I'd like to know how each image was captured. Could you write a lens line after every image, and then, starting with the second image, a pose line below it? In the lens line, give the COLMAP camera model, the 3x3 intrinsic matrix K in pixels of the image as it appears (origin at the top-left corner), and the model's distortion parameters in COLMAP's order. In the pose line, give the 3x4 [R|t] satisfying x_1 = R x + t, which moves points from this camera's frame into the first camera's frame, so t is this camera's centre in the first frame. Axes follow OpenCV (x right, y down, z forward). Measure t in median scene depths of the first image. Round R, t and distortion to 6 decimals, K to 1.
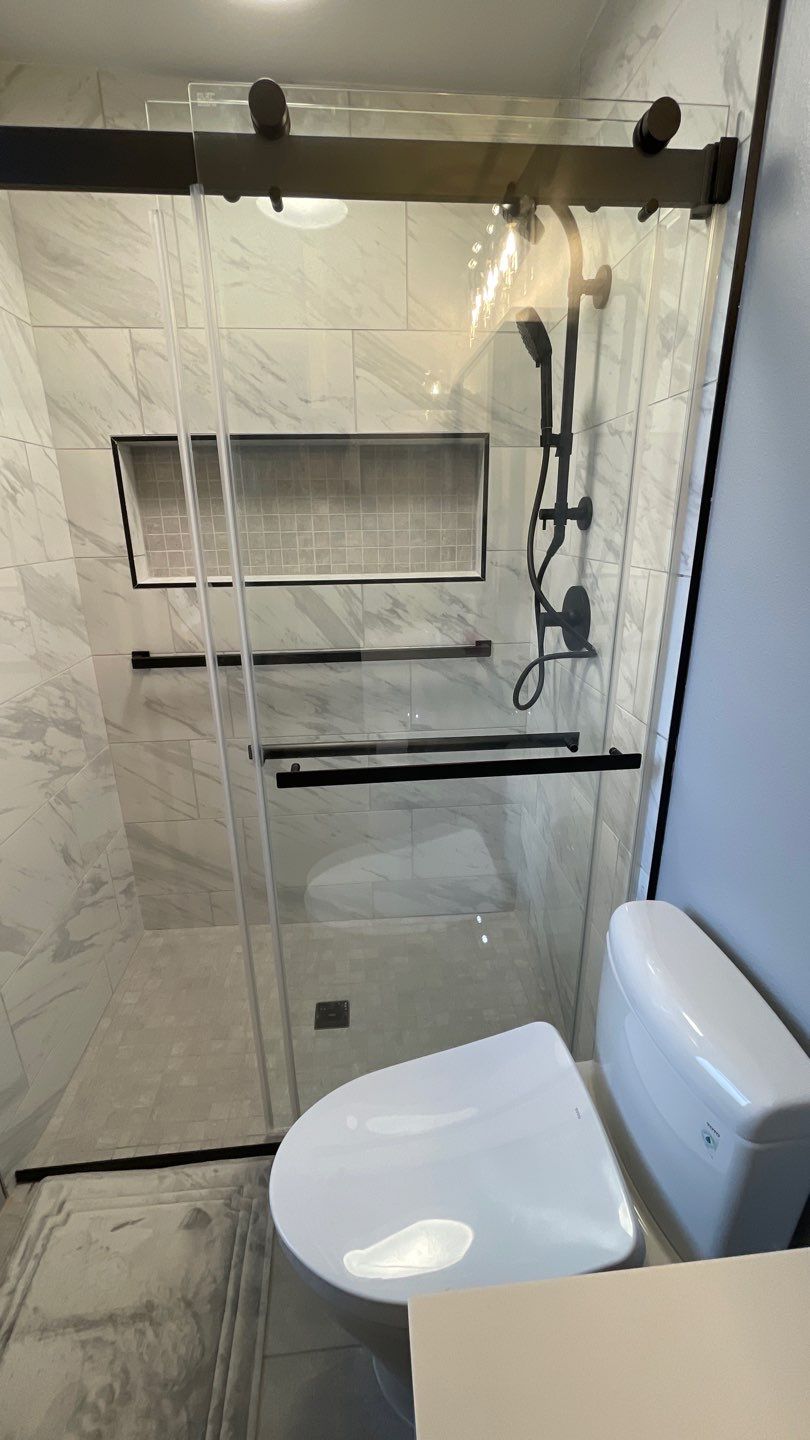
lens RADIAL K [[583.2, 0, 407.3], [0, 583.2, 715.0], [0, 0, 1]] dist [-0.005741, 0.001665]
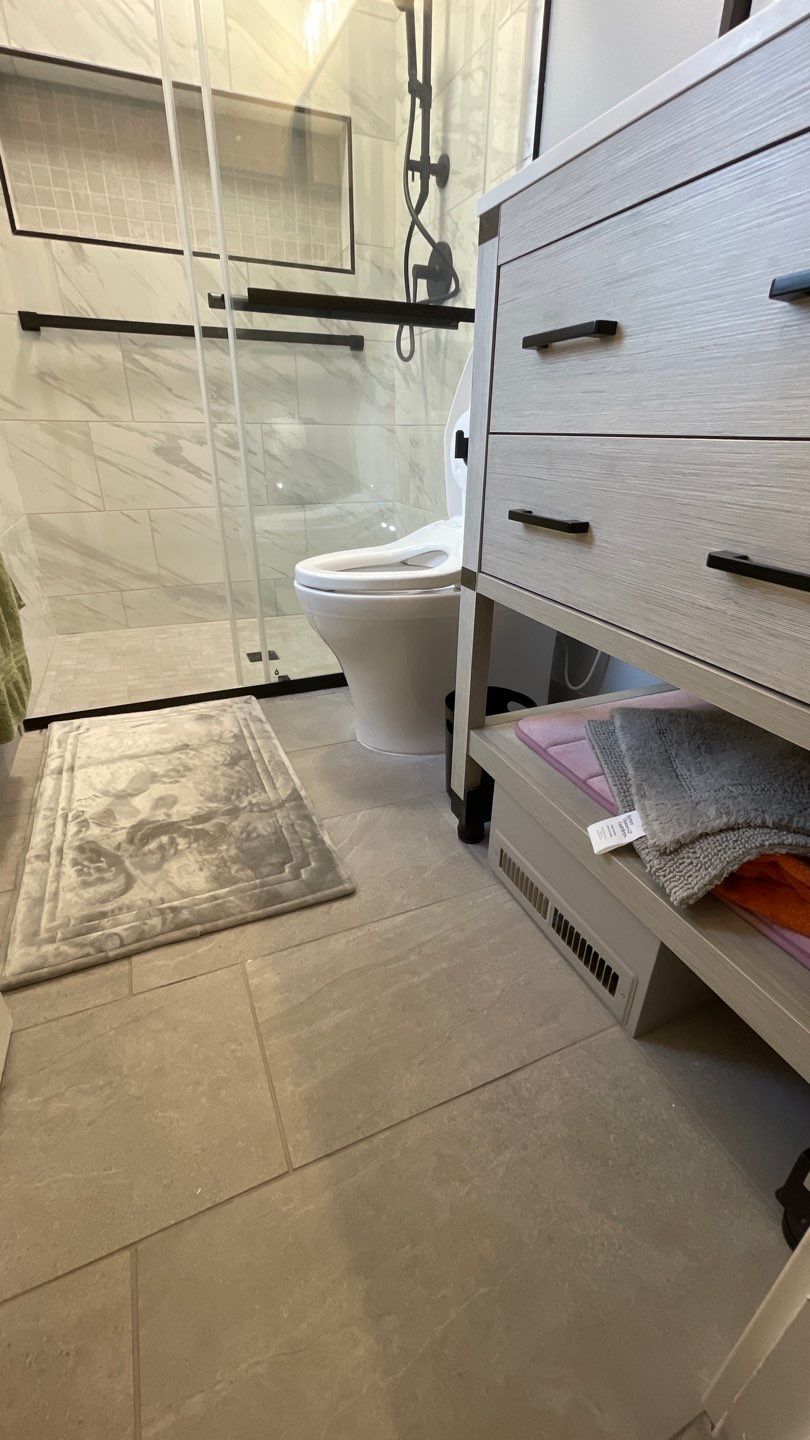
lens RADIAL K [[583.2, 0, 407.6], [0, 583.2, 719.7], [0, 0, 1]] dist [-0.005741, 0.001665]
pose [[0.948693, -0.116634, 0.293900, -0.252864], [0.078264, 0.987177, 0.139129, 0.591955], [-0.306359, -0.108989, 0.945656, -0.268094]]
